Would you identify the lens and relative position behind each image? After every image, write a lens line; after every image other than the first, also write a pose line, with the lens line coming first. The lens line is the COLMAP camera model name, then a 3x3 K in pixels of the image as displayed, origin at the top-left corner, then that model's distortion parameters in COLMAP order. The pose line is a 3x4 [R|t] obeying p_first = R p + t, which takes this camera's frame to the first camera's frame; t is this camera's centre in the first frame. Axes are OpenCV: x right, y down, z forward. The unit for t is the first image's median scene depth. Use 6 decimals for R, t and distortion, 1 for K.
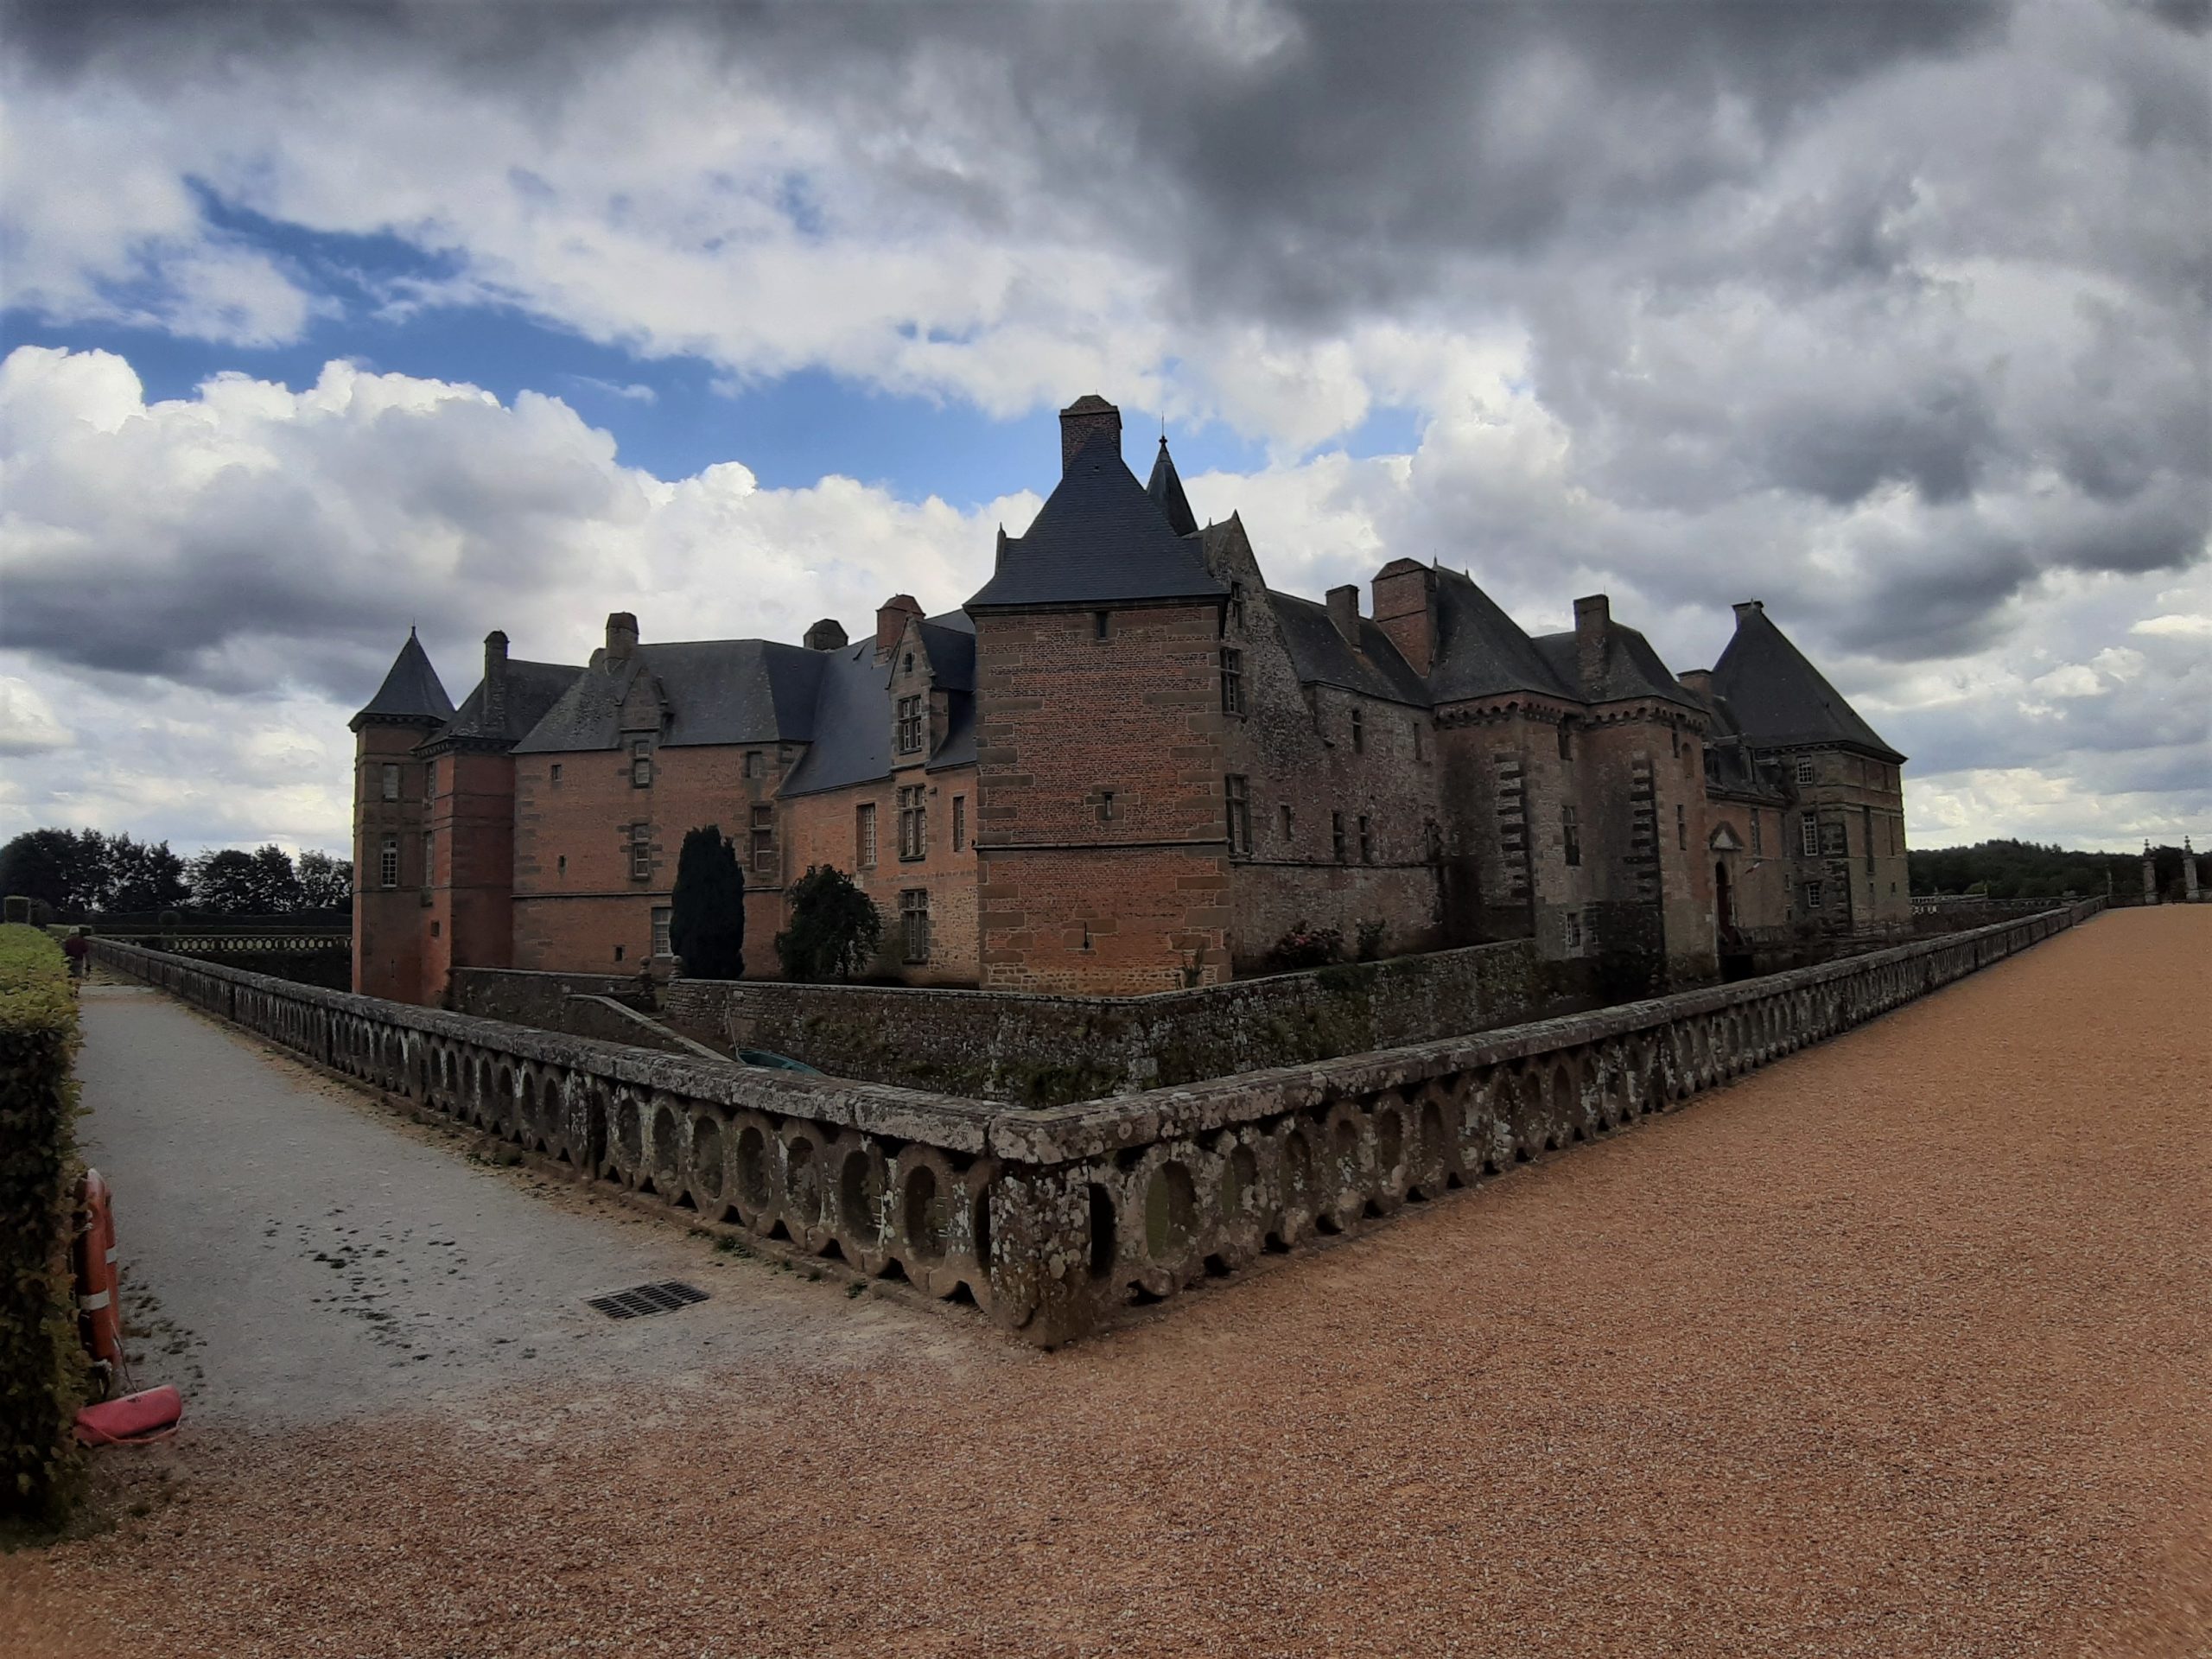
lens RADIAL K [[1077.2, 0, 1106.0], [0, 1077.2, 829.5], [0, 0, 1]] dist [-0.065574, -0.035604]
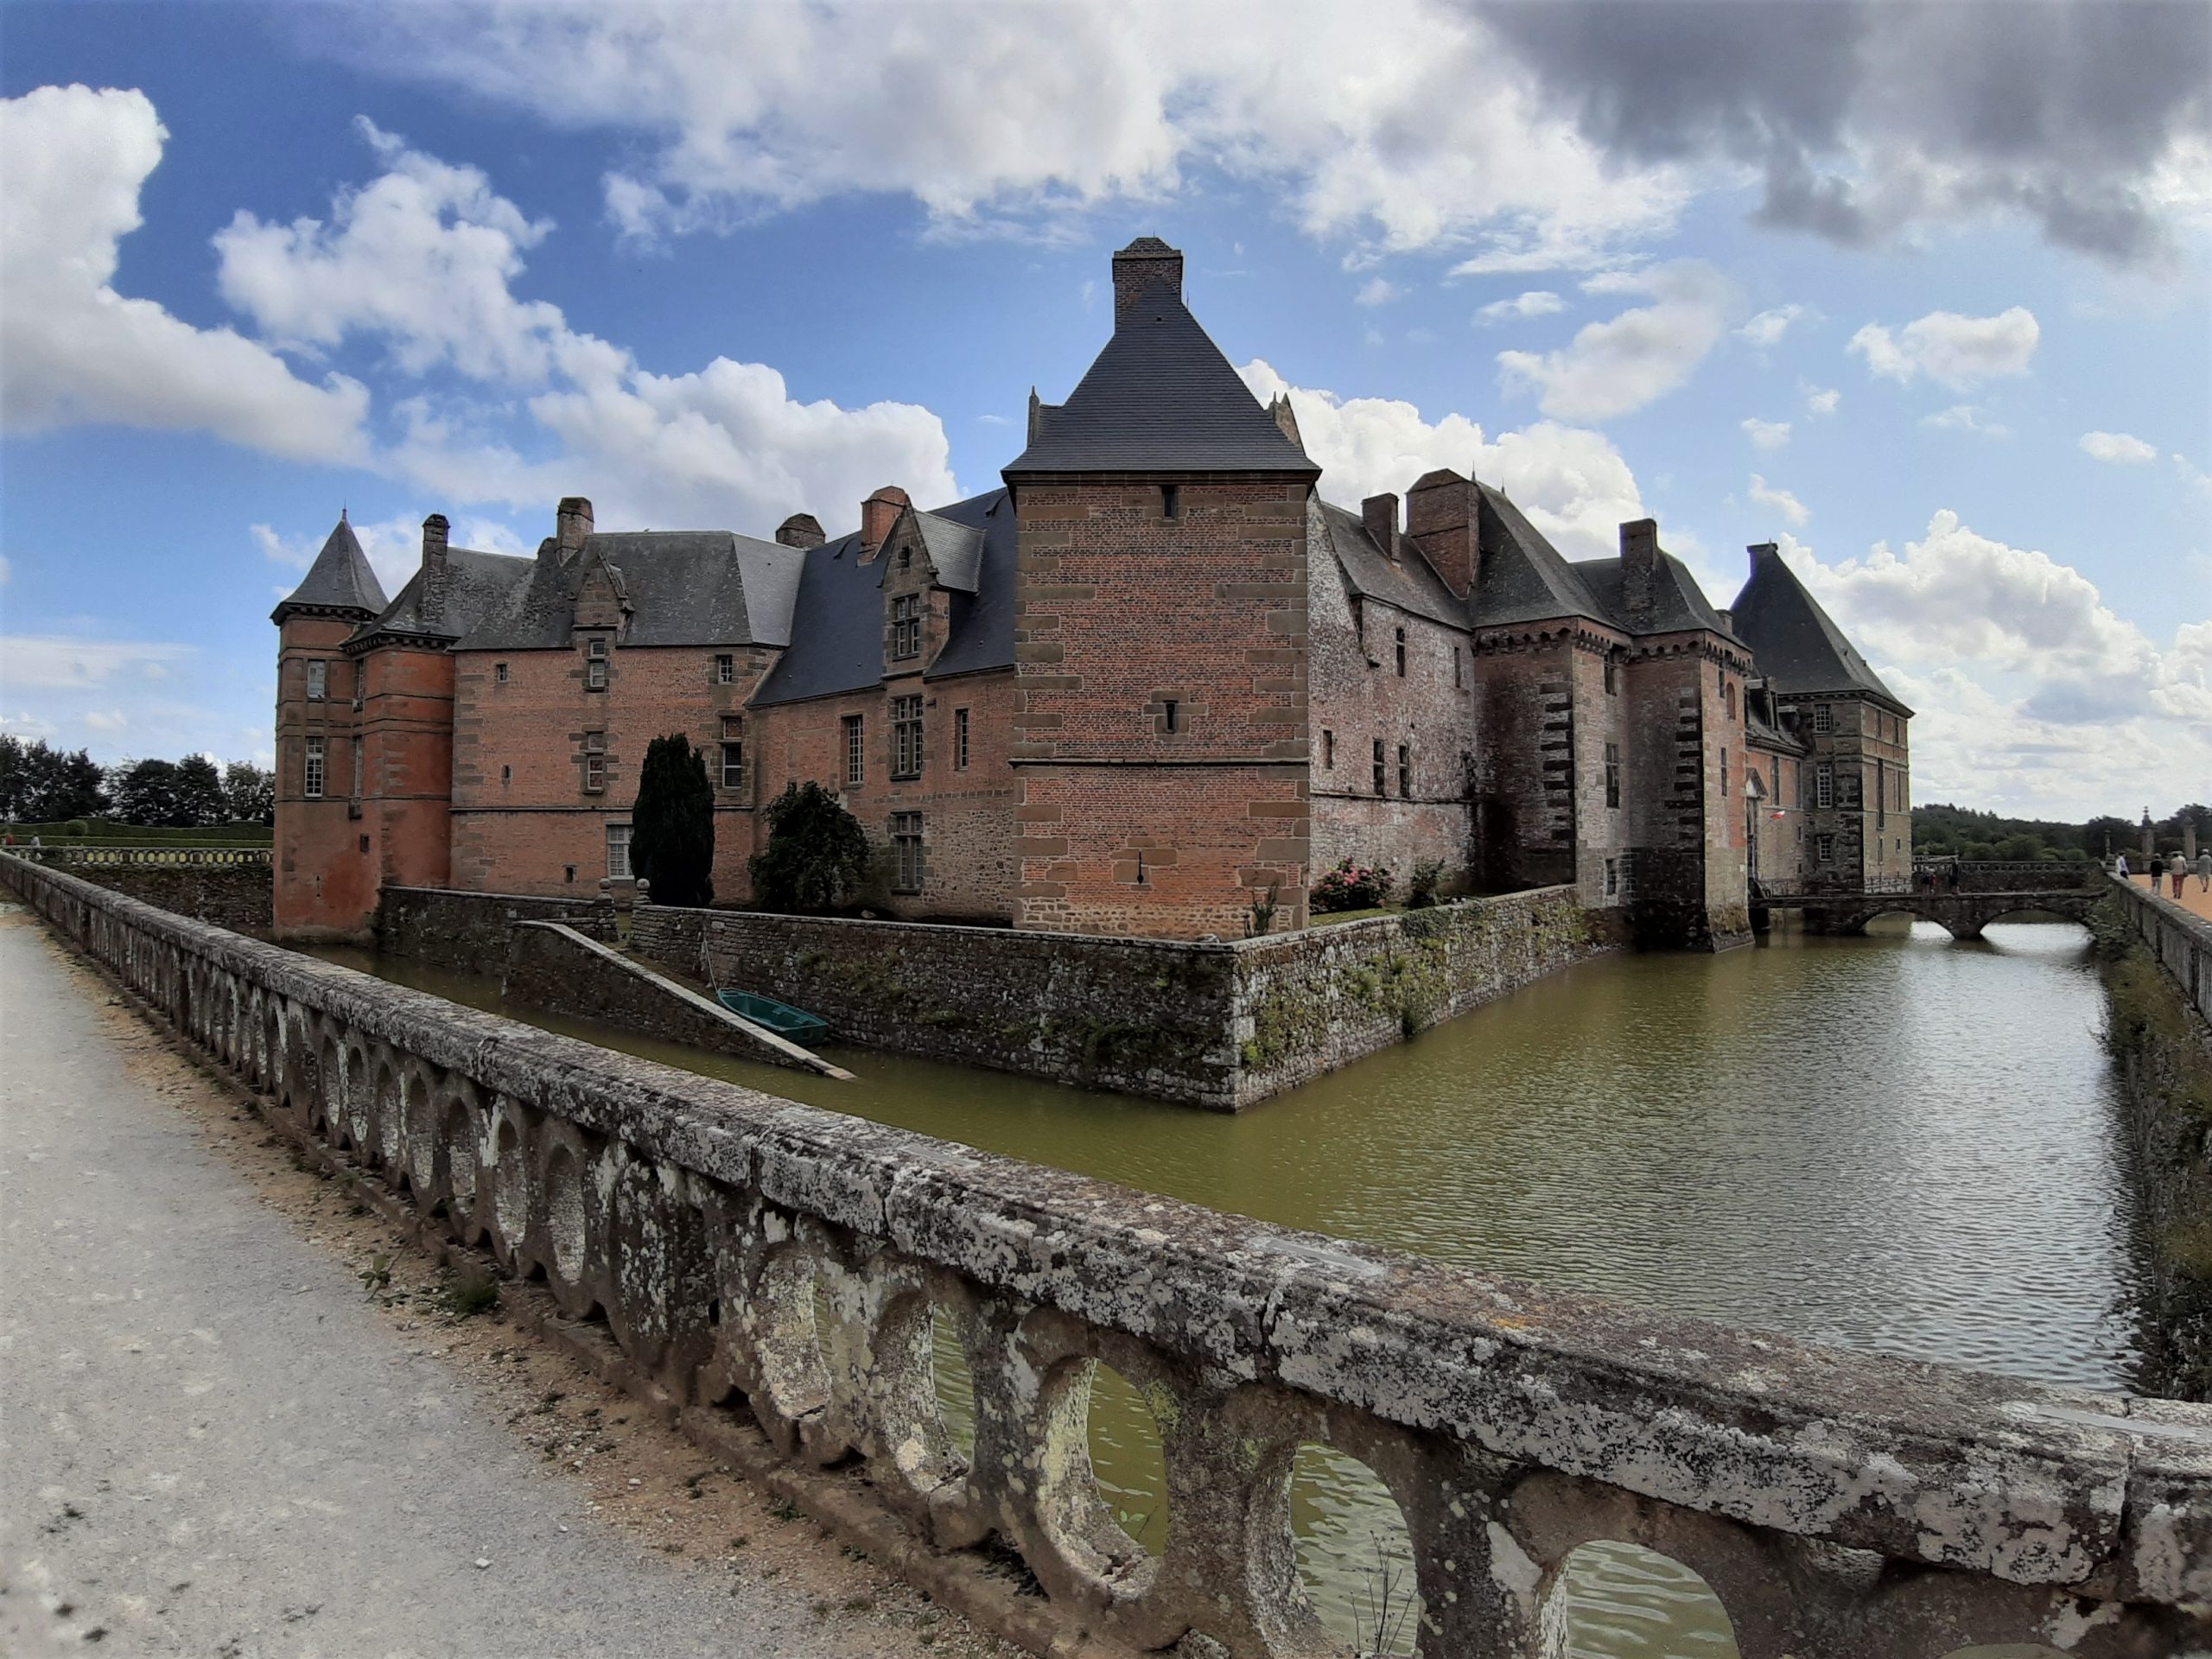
lens RADIAL K [[1085.6, 0, 1103.4], [0, 1085.6, 819.9], [0, 0, 1]] dist [-0.077824, -0.018906]
pose [[0.998623, 0.028500, 0.044048, -0.052964], [-0.030766, 0.998191, 0.051662, 0.010656], [-0.042496, -0.052946, 0.997693, 0.089849]]
